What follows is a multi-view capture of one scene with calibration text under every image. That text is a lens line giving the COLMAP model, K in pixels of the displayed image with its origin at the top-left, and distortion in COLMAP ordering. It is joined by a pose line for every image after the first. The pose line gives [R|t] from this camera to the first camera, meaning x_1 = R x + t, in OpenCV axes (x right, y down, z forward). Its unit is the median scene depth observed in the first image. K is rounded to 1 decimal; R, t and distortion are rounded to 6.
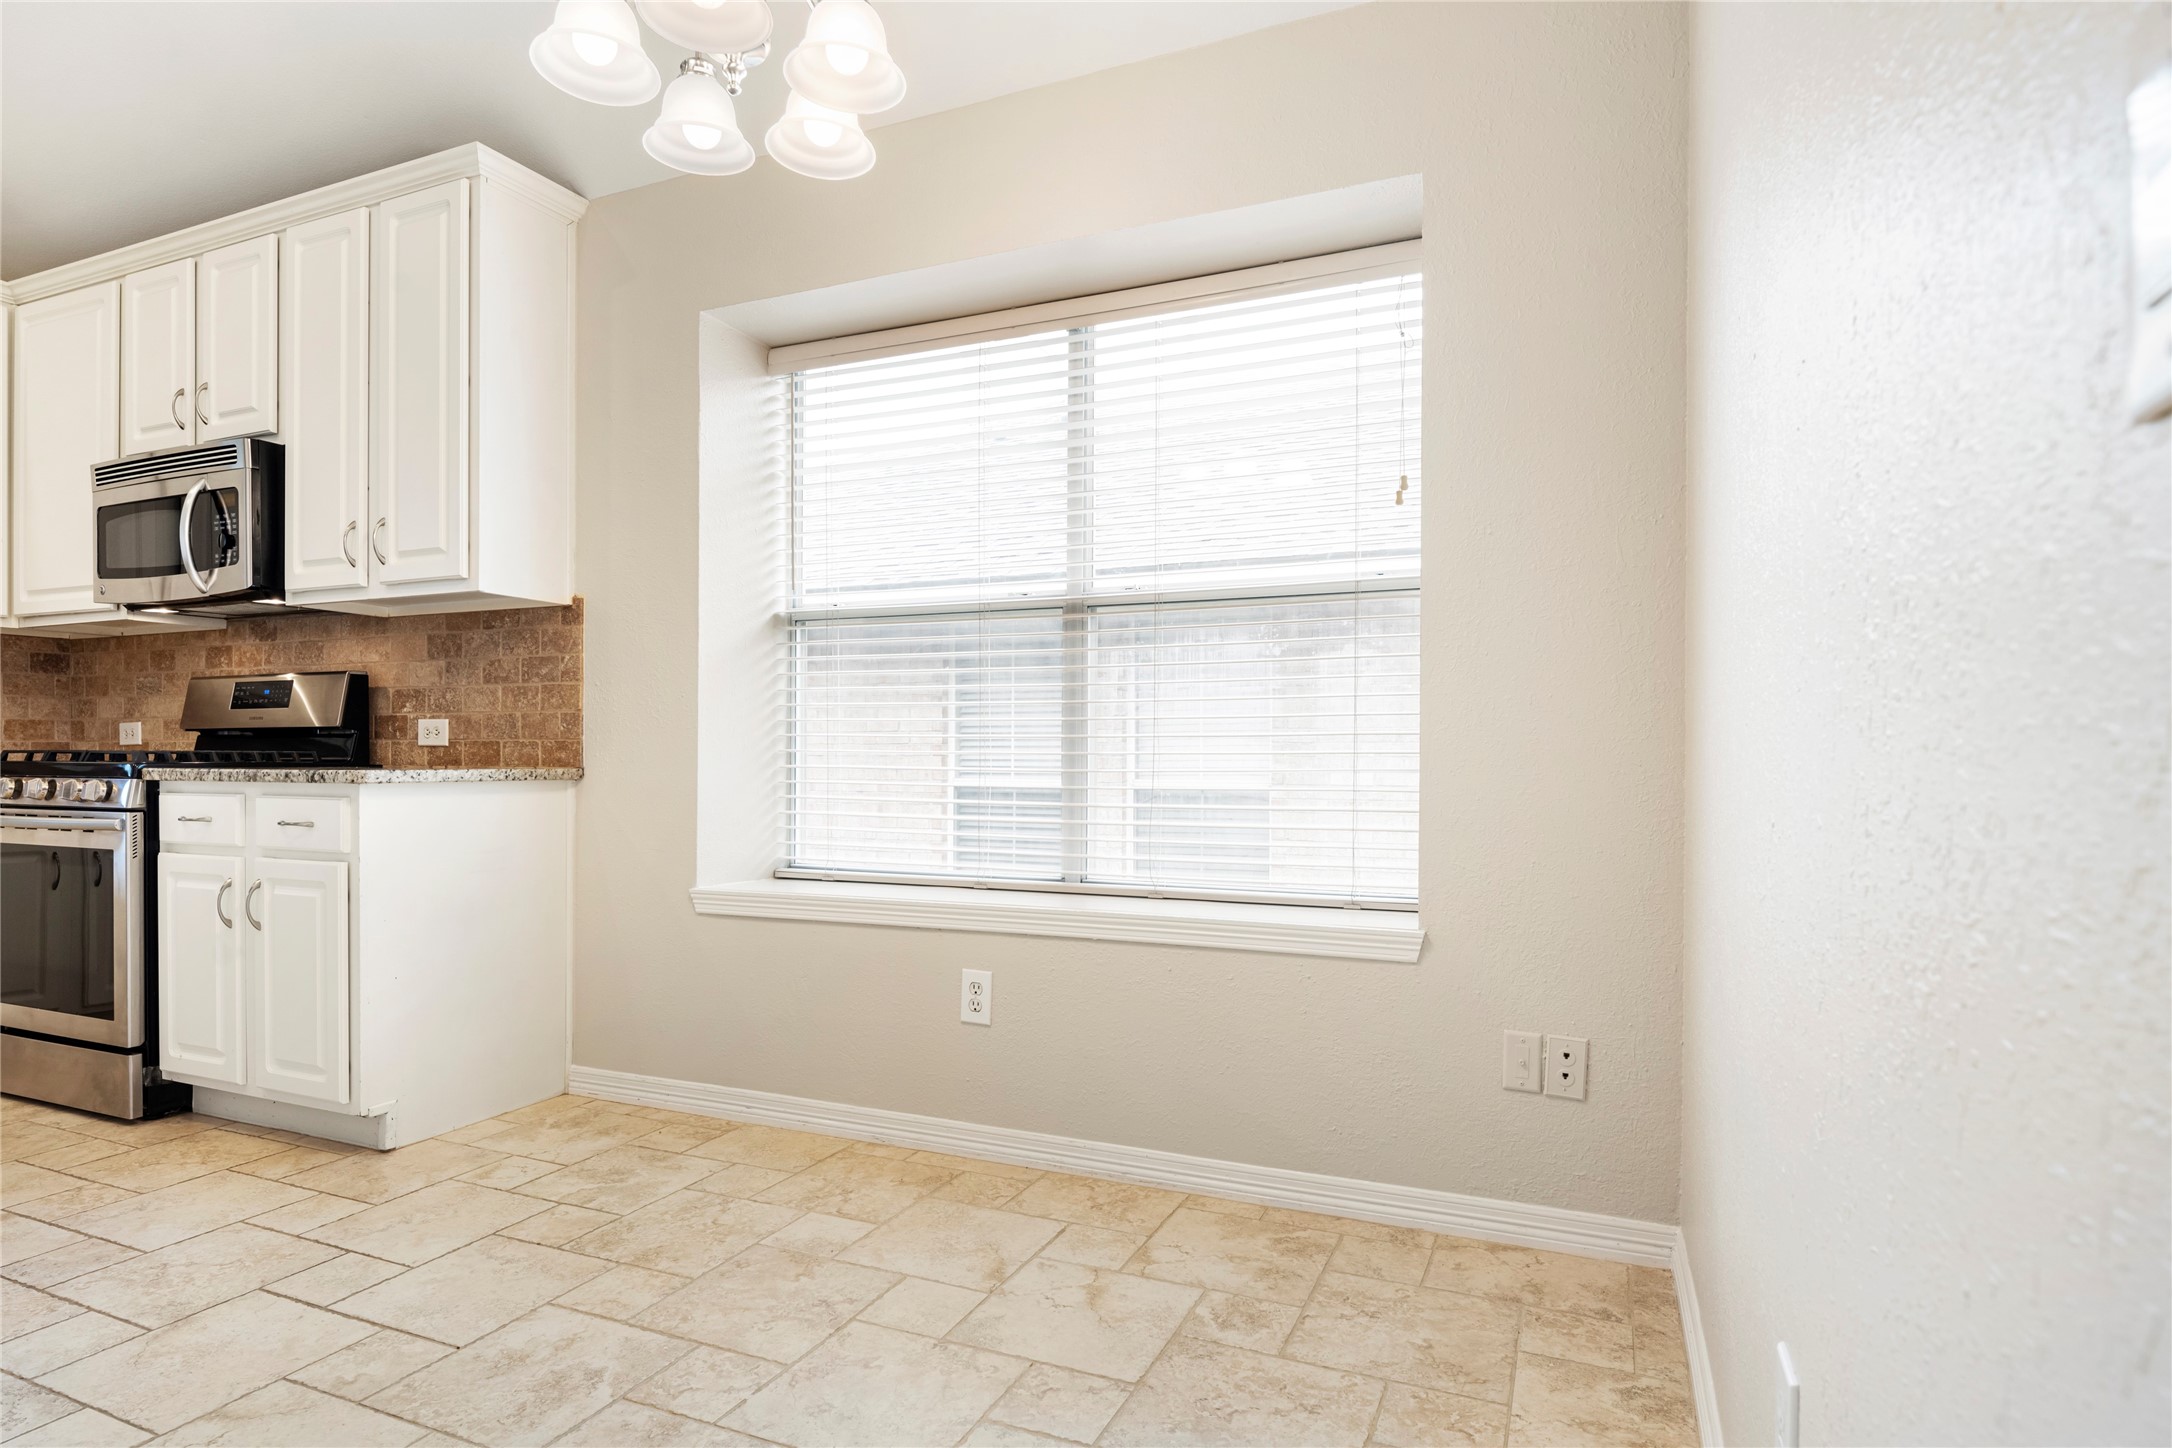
lens RADIAL K [[1179.9, 0, 1078.2], [0, 1179.9, 768.8], [0, 0, 1]] dist [-0.001033, -0.005630]
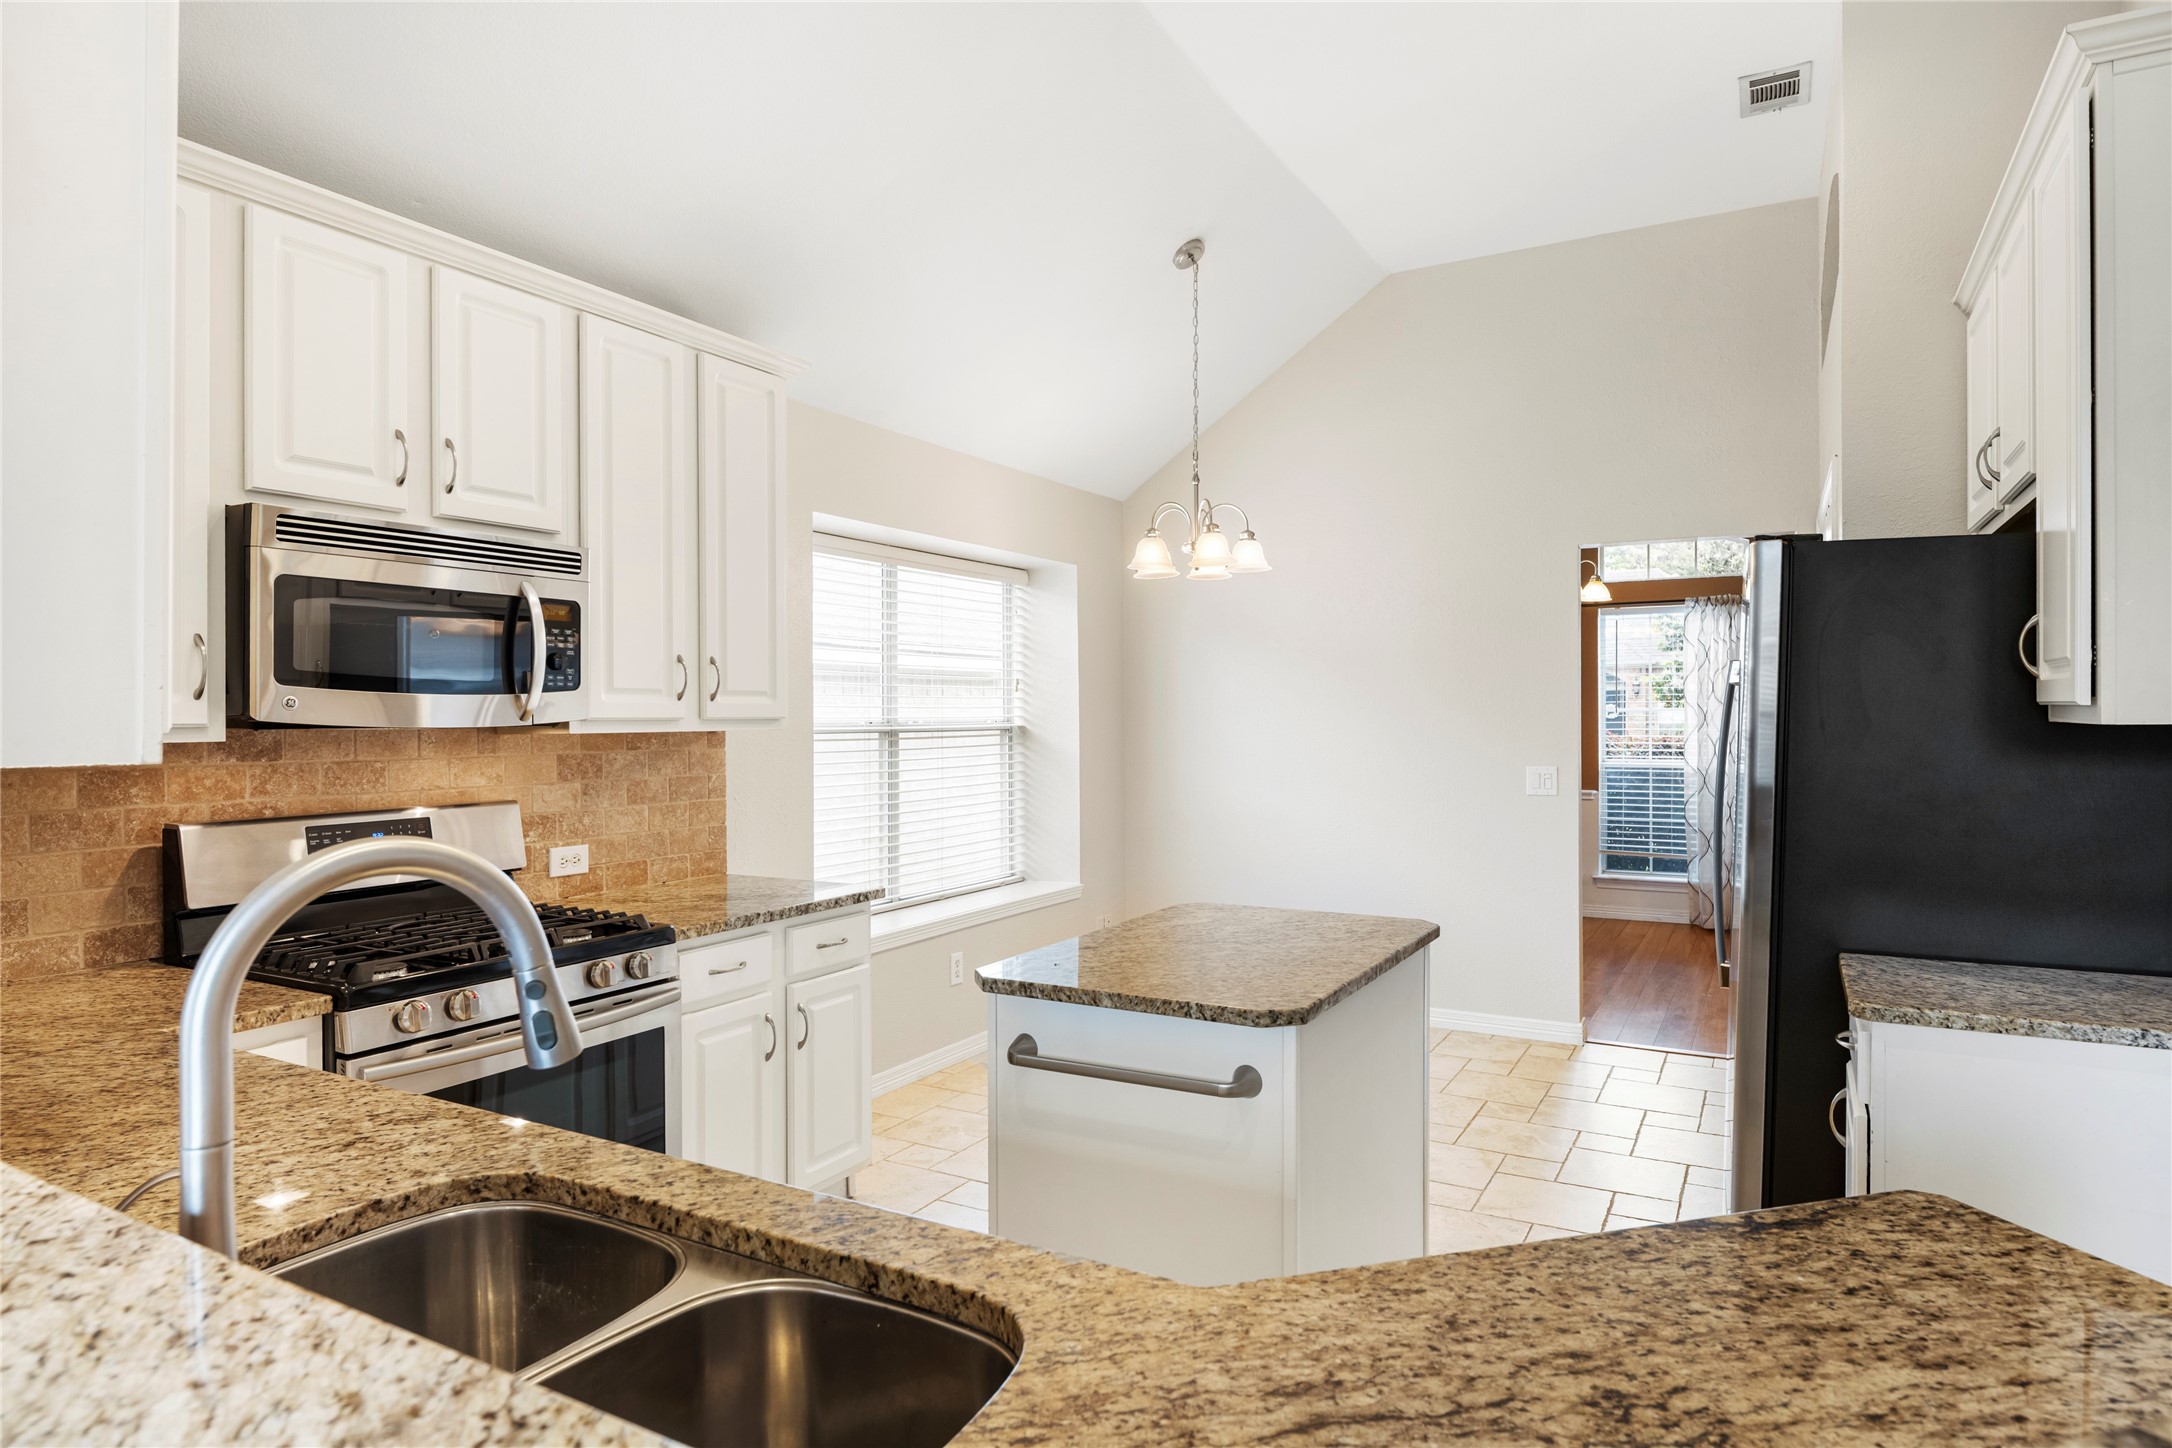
lens RADIAL K [[1233.9, 0, 1087.8], [0, 1233.9, 725.3], [0, 0, 1]] dist [-0.009879, -0.001246]
pose [[0.096923, -0.010730, 0.995234, -1.653852], [0.016649, 0.999819, 0.009158, -0.156751], [-0.995153, 0.015682, 0.097084, 0.559967]]
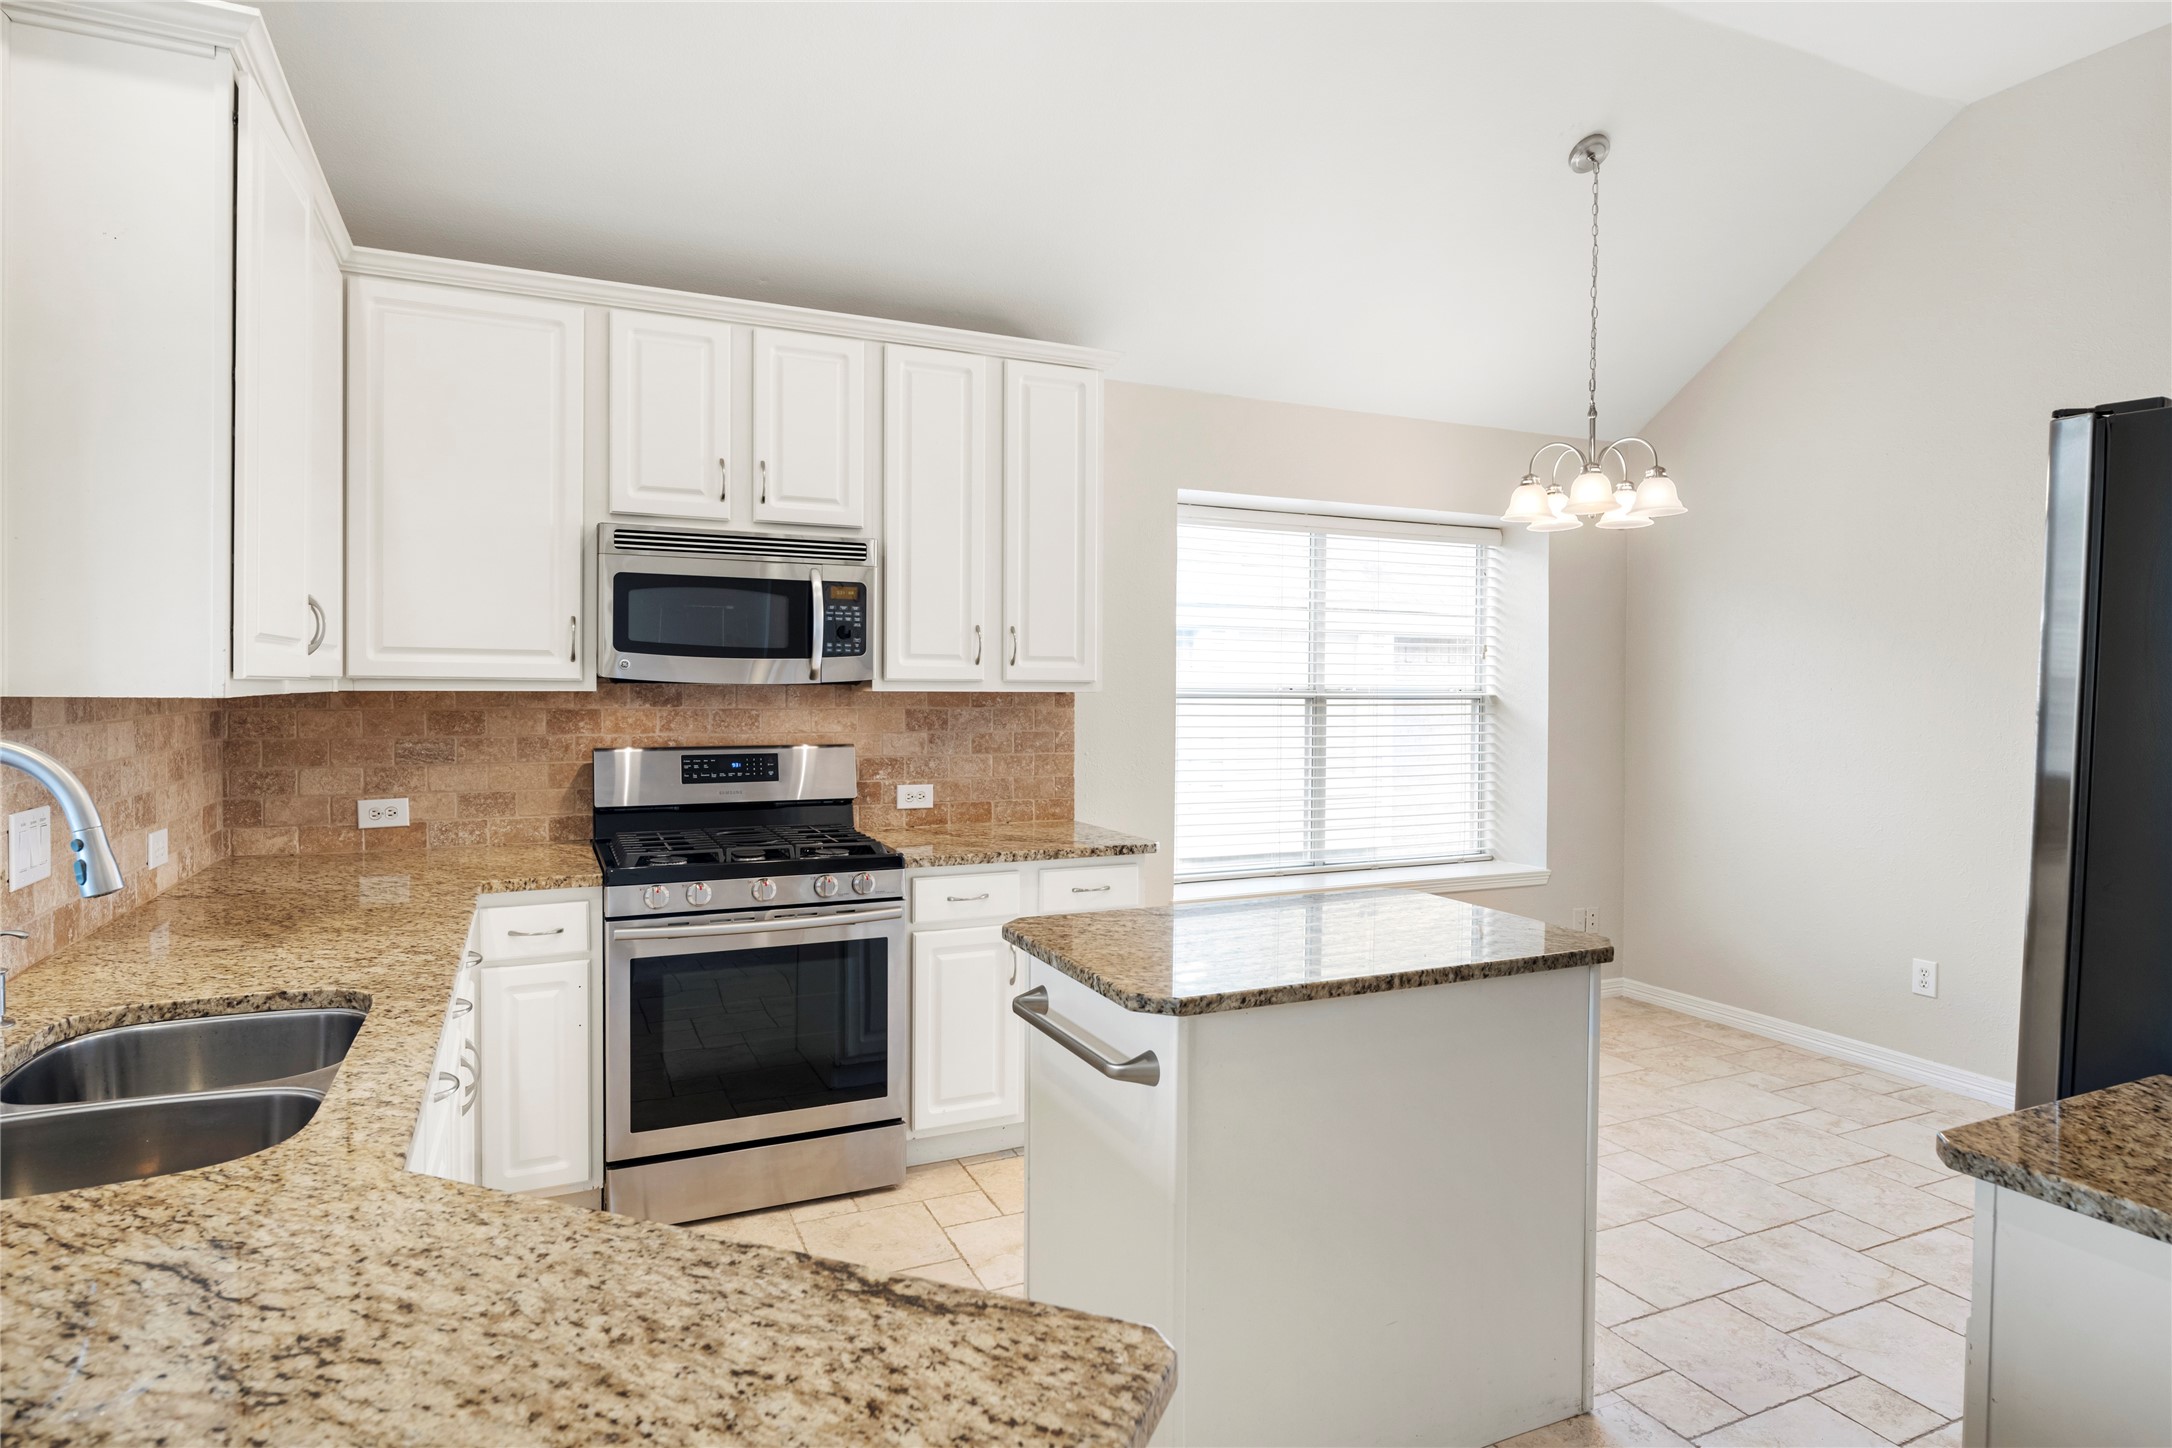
lens RADIAL K [[1179.9, 0, 1078.9], [0, 1179.9, 706.8], [0, 0, 1]] dist [-0.001033, -0.005630]
pose [[0.665961, -0.011789, 0.745893, -1.442608], [0.002621, 0.999906, 0.013463, -0.147707], [-0.745982, -0.007011, 0.665929, 0.148961]]
